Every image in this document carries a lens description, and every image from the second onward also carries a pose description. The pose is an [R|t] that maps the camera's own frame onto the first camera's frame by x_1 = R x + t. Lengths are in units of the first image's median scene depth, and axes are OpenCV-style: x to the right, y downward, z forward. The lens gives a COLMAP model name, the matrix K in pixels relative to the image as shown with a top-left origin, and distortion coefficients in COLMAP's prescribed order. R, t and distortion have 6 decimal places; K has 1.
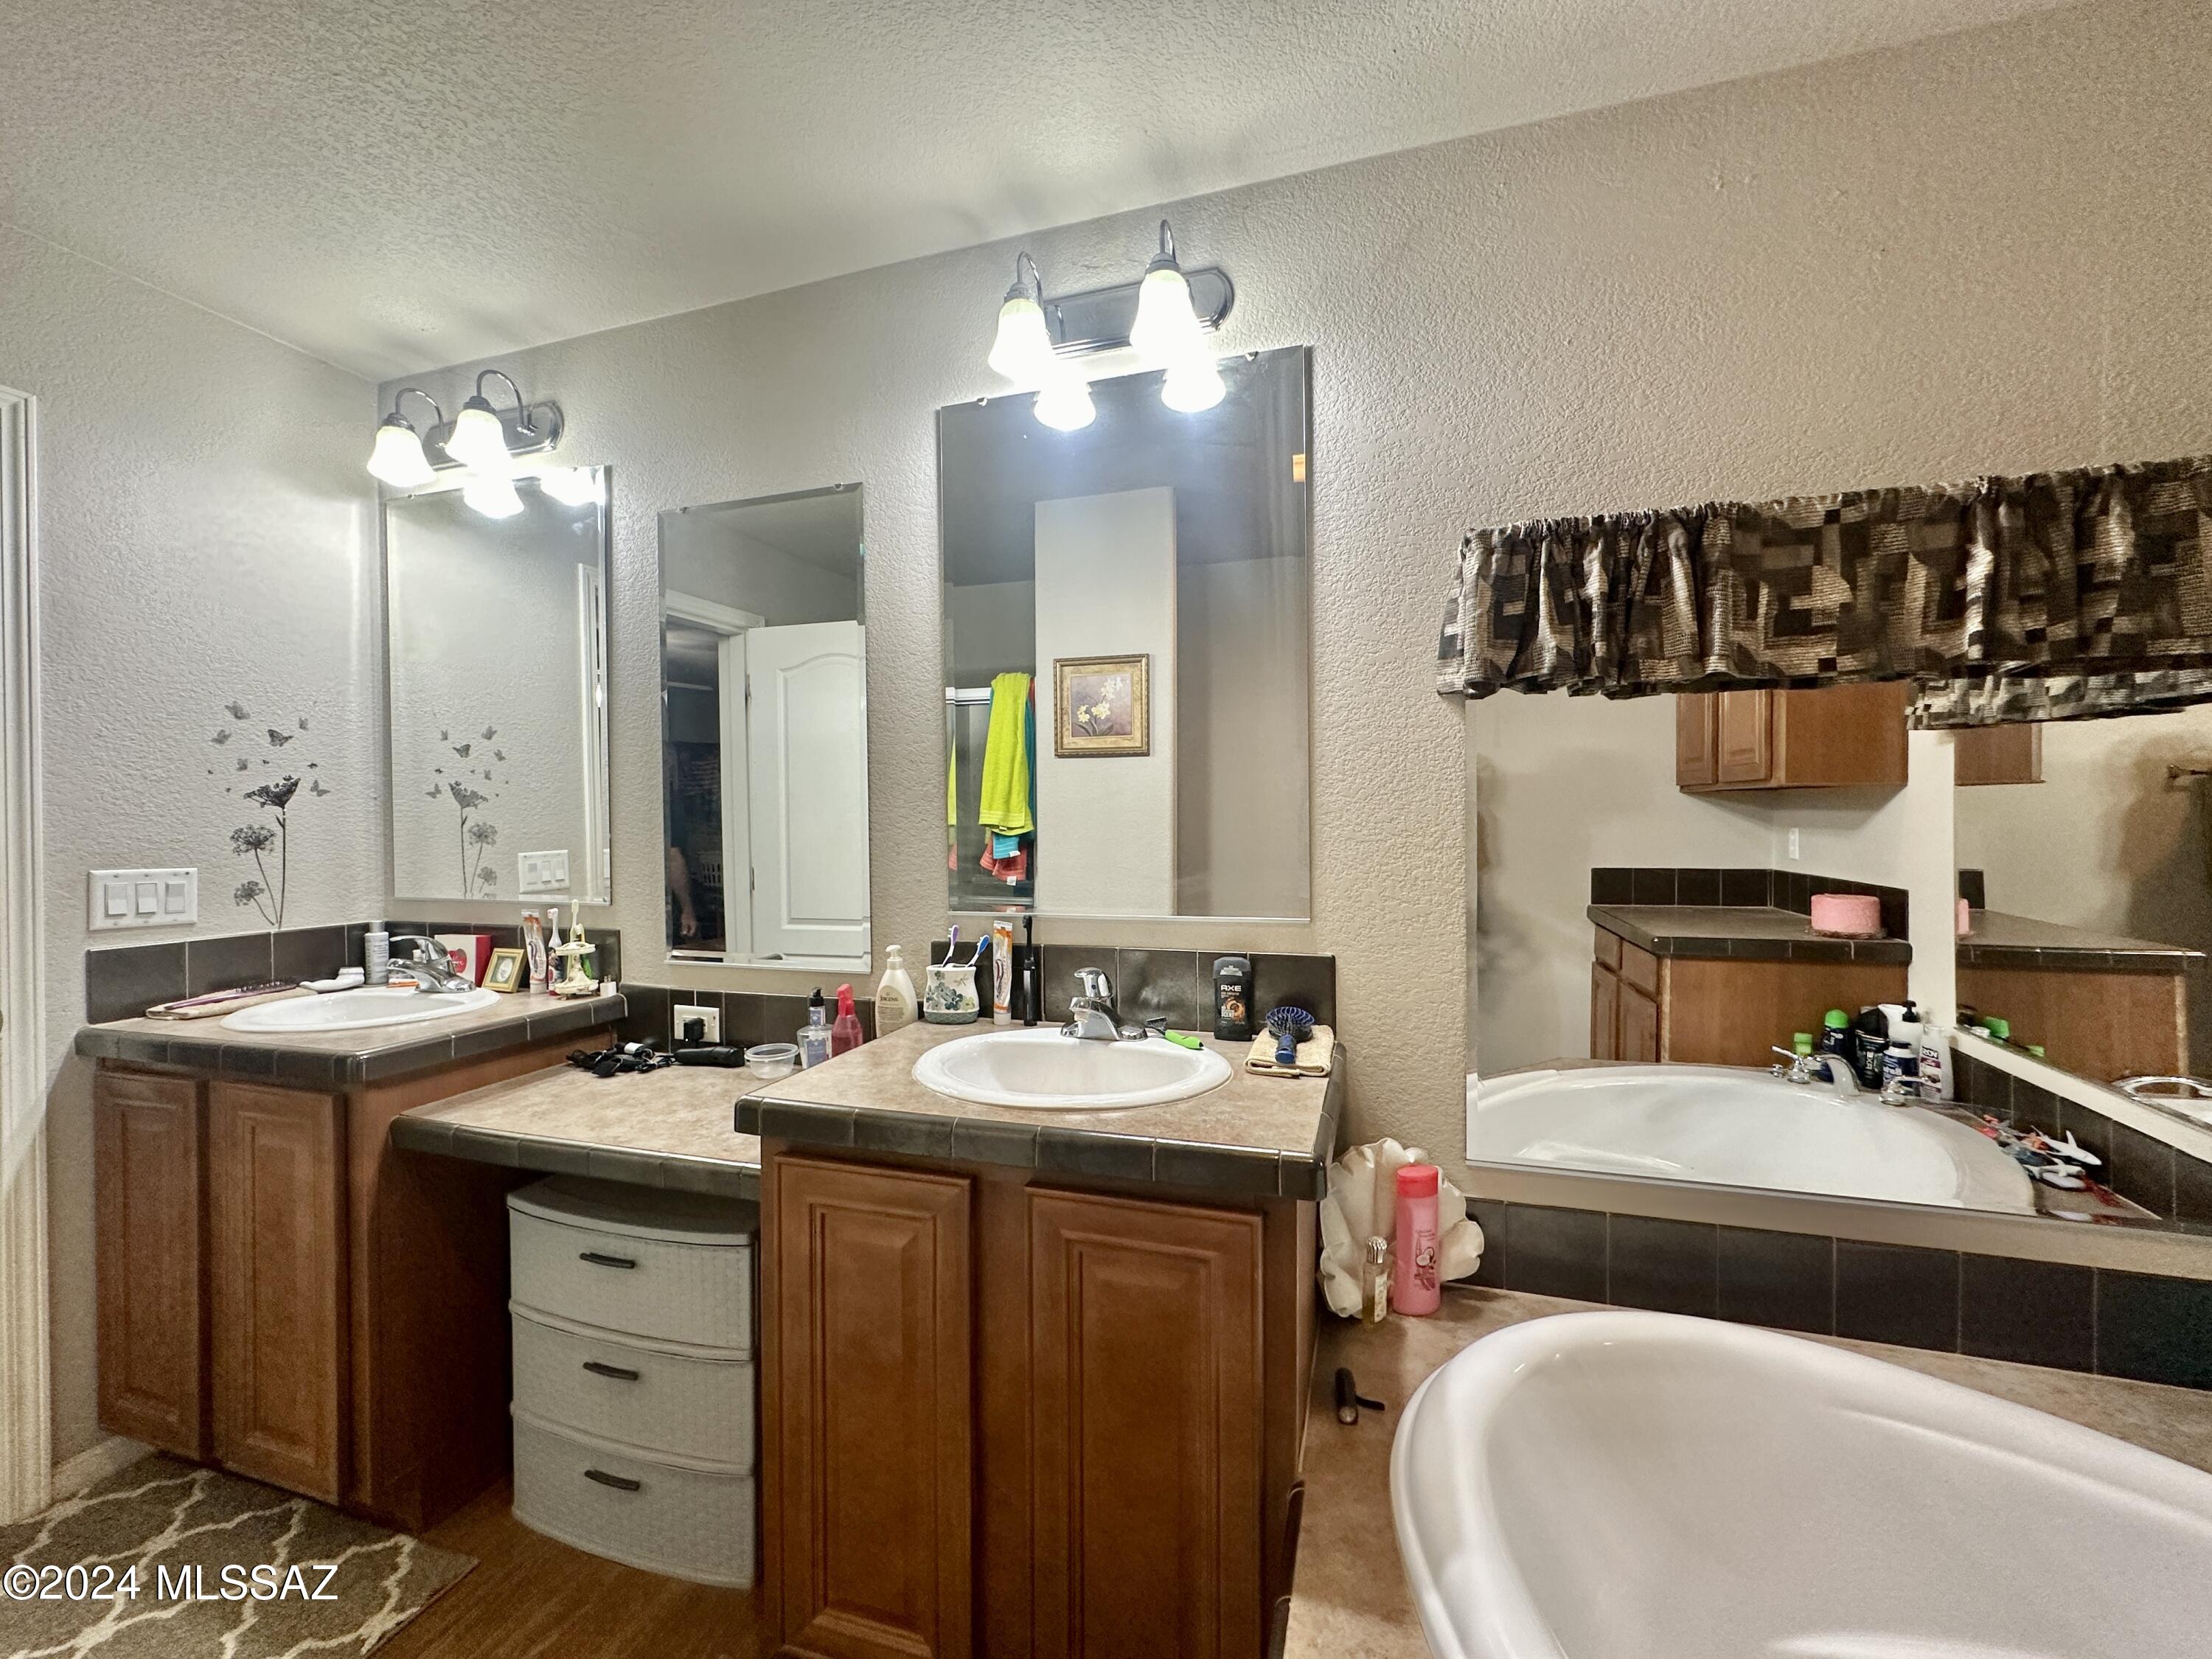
lens RADIAL K [[890.2, 0, 1099.5], [0, 890.2, 821.9], [0, 0, 1]] dist [-0.000300, 0.000254]
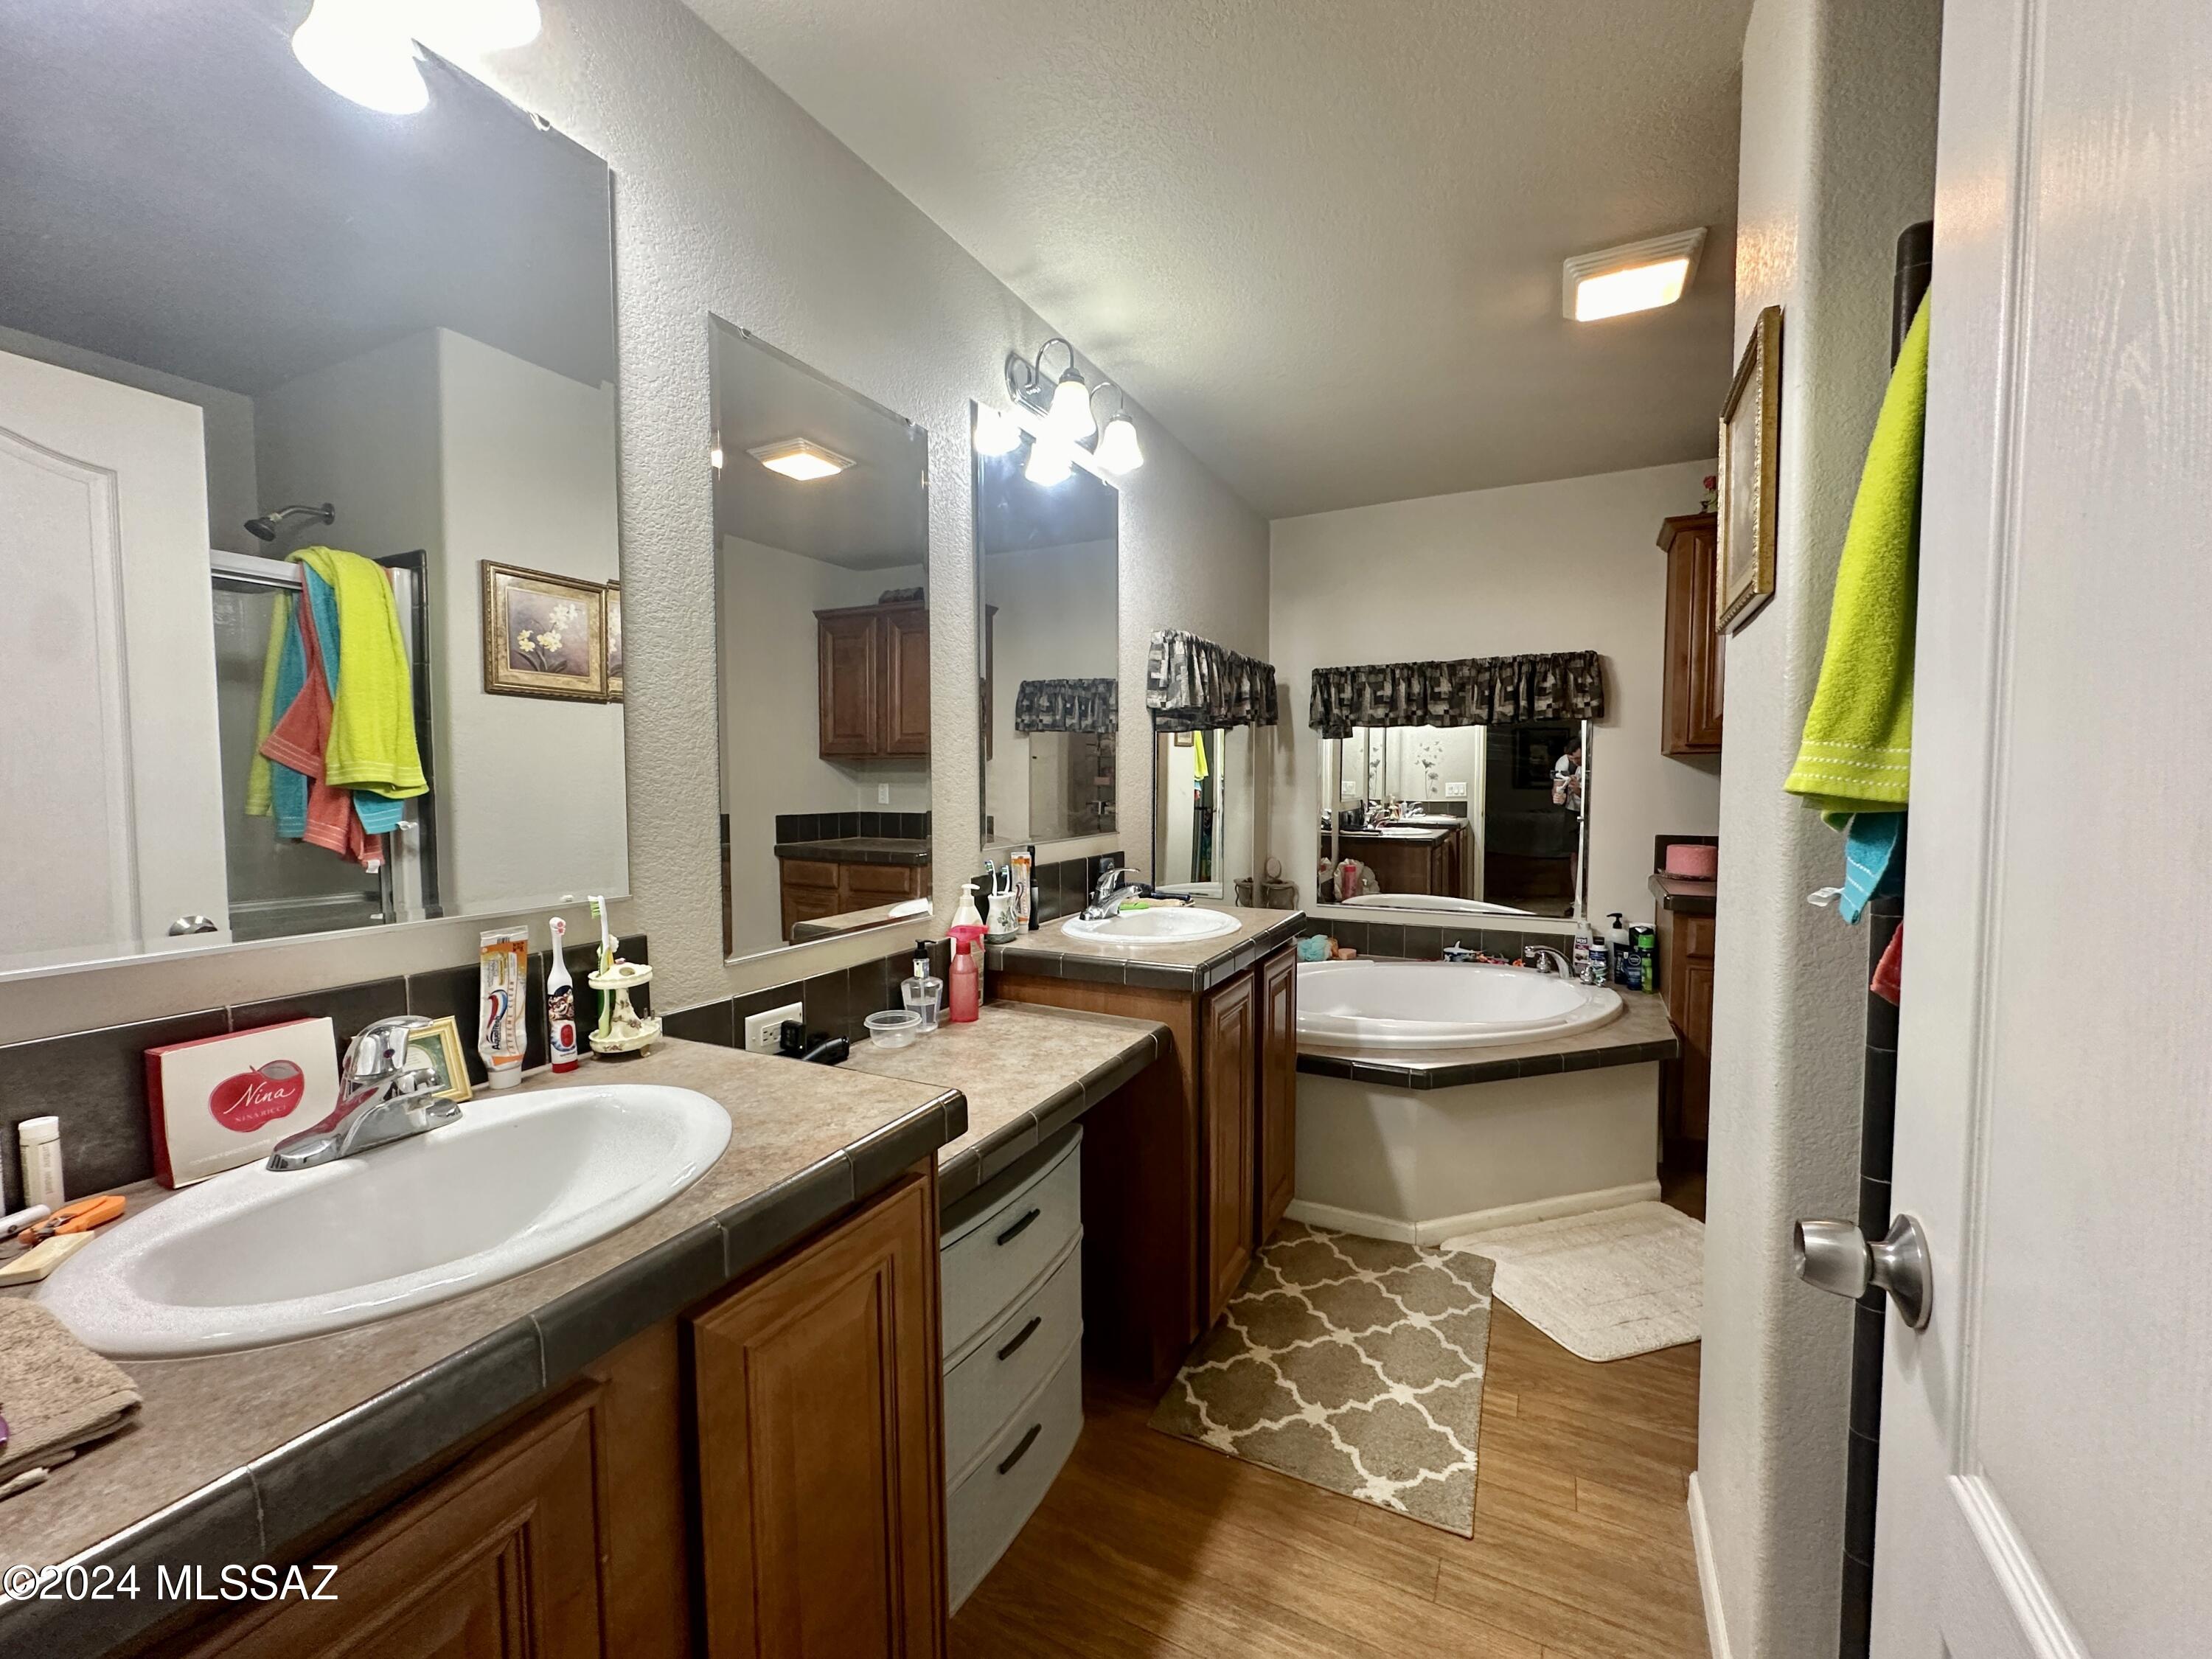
lens RADIAL K [[884.4, 0, 1107.5], [0, 884.4, 830.1], [0, 0, 1]] dist [-0.005562, 0.001104]
pose [[0.150045, -0.047976, 0.987514, -0.726014], [0.009928, 0.998845, 0.047018, 0.013683], [-0.988629, 0.002749, 0.150348, 0.383211]]
